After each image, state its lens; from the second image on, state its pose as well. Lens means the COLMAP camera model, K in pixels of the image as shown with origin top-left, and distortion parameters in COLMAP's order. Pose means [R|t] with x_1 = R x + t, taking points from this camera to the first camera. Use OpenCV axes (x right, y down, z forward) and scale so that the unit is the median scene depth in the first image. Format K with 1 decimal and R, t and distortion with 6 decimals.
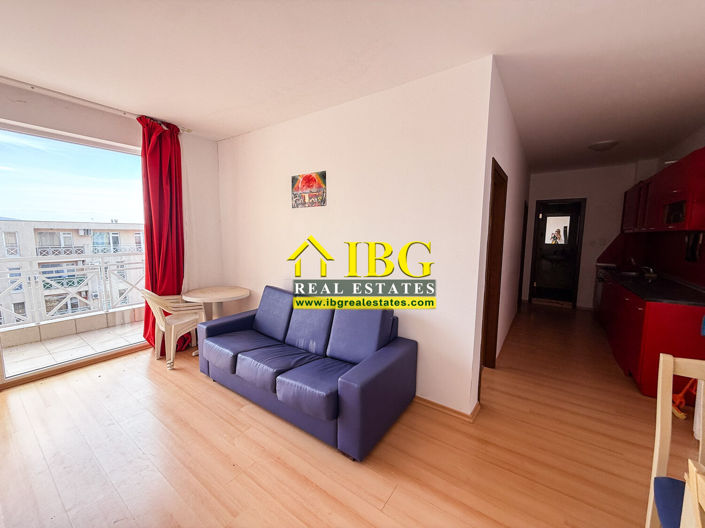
lens RADIAL K [[279.4, 0, 351.4], [0, 279.4, 265.5], [0, 0, 1]] dist [-0.001564, 0.000061]
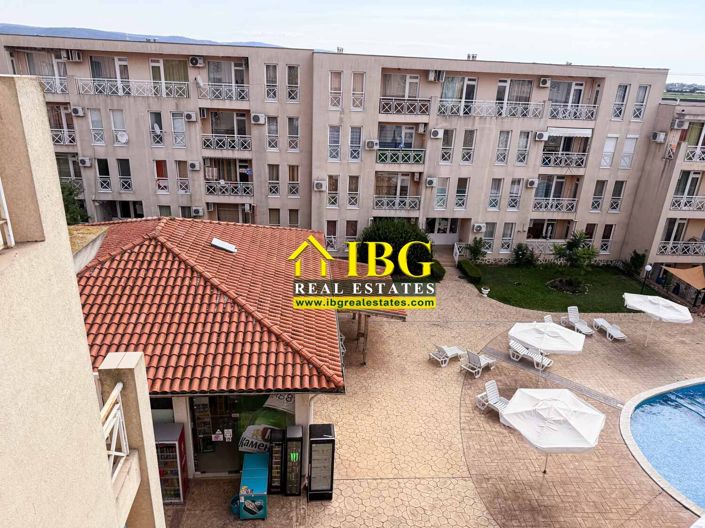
lens RADIAL K [[490.4, 0, 348.9], [0, 490.4, 268.2], [0, 0, 1]] dist [0.063618, -0.085642]
pose [[0.644870, 0.299512, -0.703161, -1.862869], [-0.122100, 0.948572, 0.292067, -0.128494], [0.754477, -0.102489, 0.648275, 1.038993]]
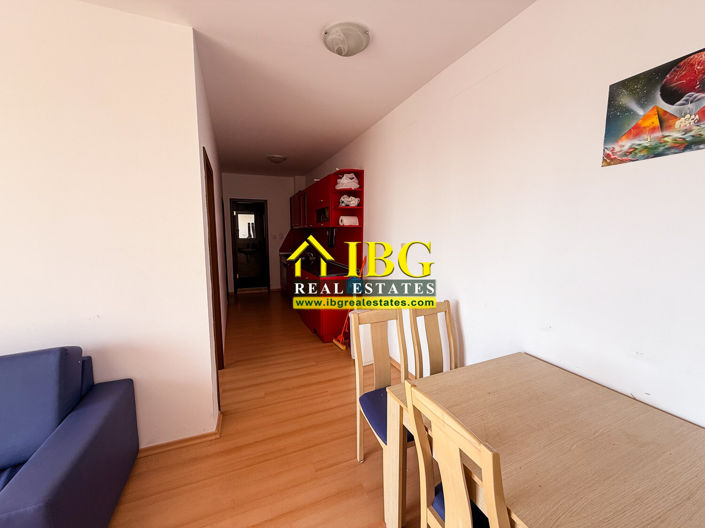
lens RADIAL K [[279.4, 0, 348.3], [0, 279.4, 263.9], [0, 0, 1]] dist [-0.001564, 0.000061]
pose [[0.528862, -0.106501, 0.841999, -0.037077], [0.098173, 0.993112, 0.063951, -0.012665], [-0.843011, 0.048840, 0.535675, 0.093371]]
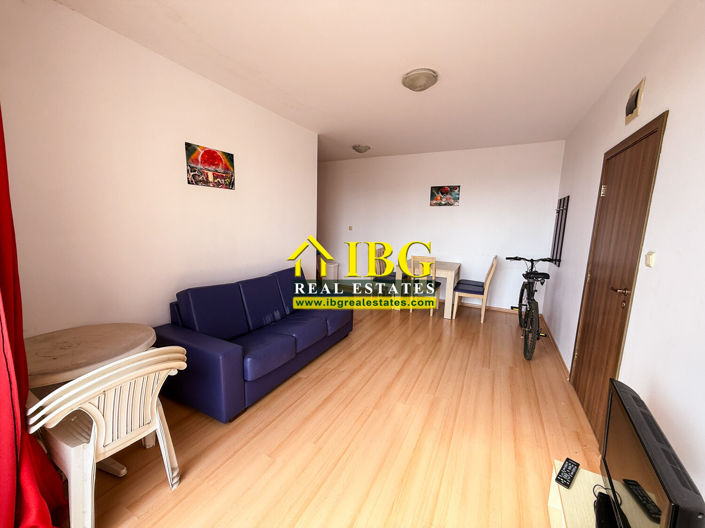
lens RADIAL K [[279.4, 0, 351.0], [0, 279.4, 260.6], [0, 0, 1]] dist [-0.001564, 0.000061]
pose [[-0.128173, -0.159763, 0.978799, -1.120446], [0.075257, 0.982527, 0.170226, -0.098809], [-0.988892, 0.095480, -0.113910, 0.695114]]
